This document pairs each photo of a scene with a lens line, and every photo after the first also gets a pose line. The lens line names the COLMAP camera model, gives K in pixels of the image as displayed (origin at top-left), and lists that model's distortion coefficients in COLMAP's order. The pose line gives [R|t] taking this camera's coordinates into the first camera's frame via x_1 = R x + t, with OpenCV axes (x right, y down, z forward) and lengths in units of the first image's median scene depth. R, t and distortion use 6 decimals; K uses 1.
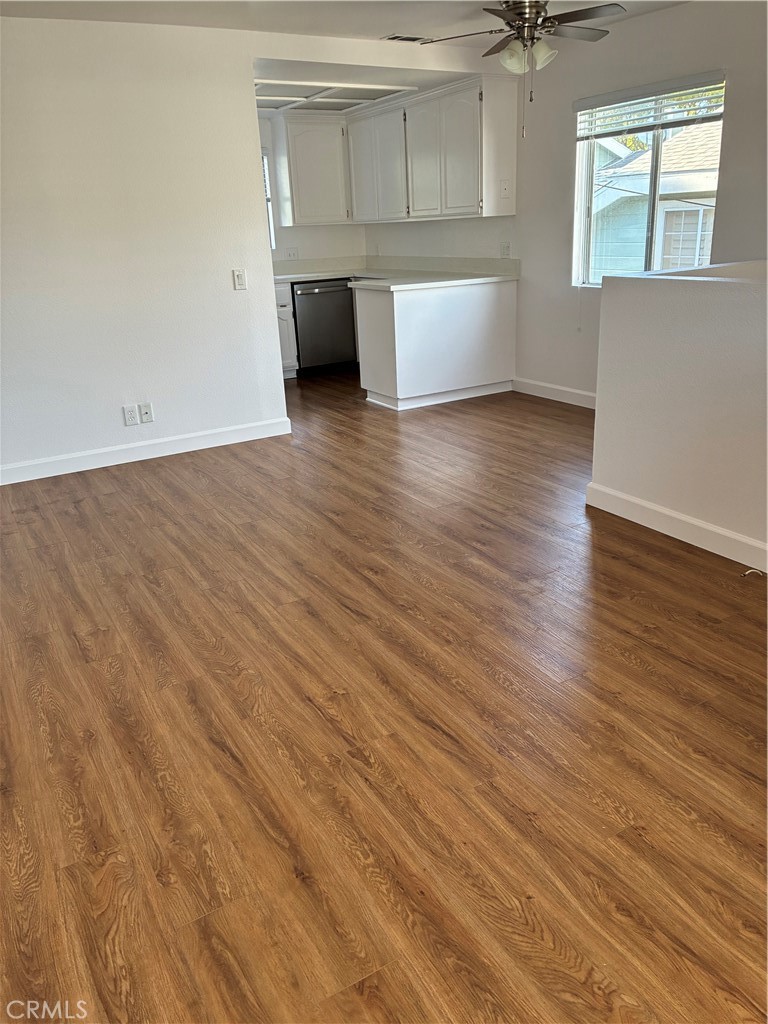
lens RADIAL K [[768.7, 0, 385.0], [0, 768.7, 512.6], [0, 0, 1]] dist [-0.006278, -0.002859]
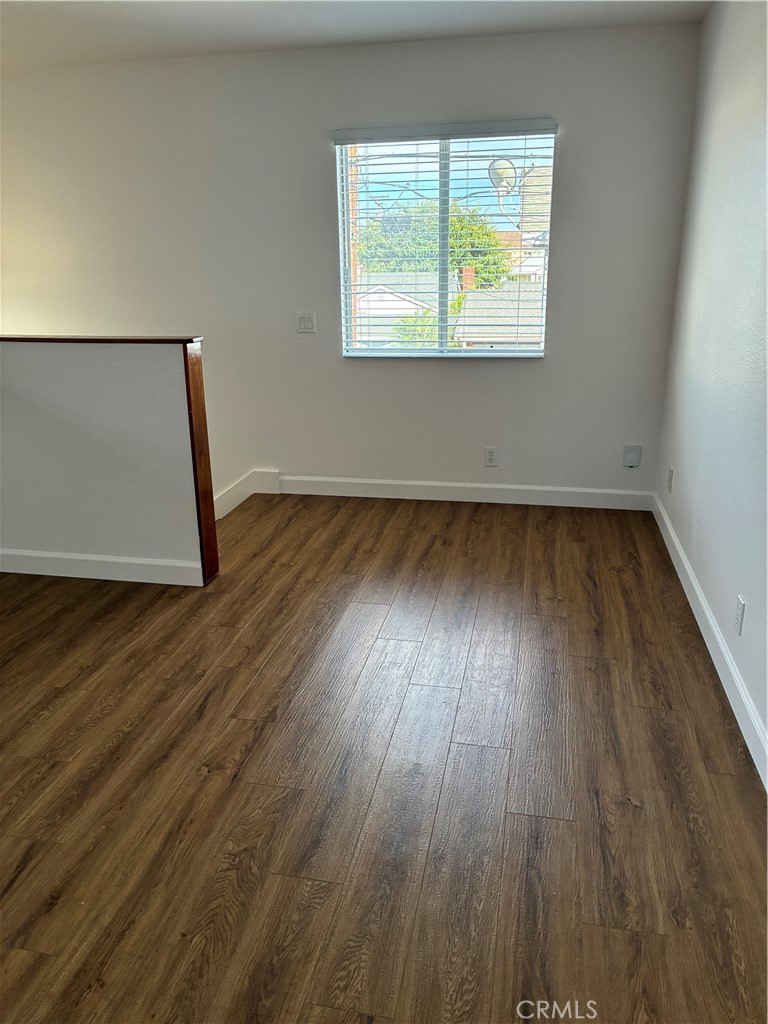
lens RADIAL K [[768.7, 0, 384.0], [0, 768.7, 511.7], [0, 0, 1]] dist [-0.006278, -0.002859]
pose [[-0.744824, -0.156090, 0.648747, -0.774051], [0.277457, 0.811767, 0.513860, -0.439758], [-0.606839, 0.562735, -0.561315, 1.209278]]
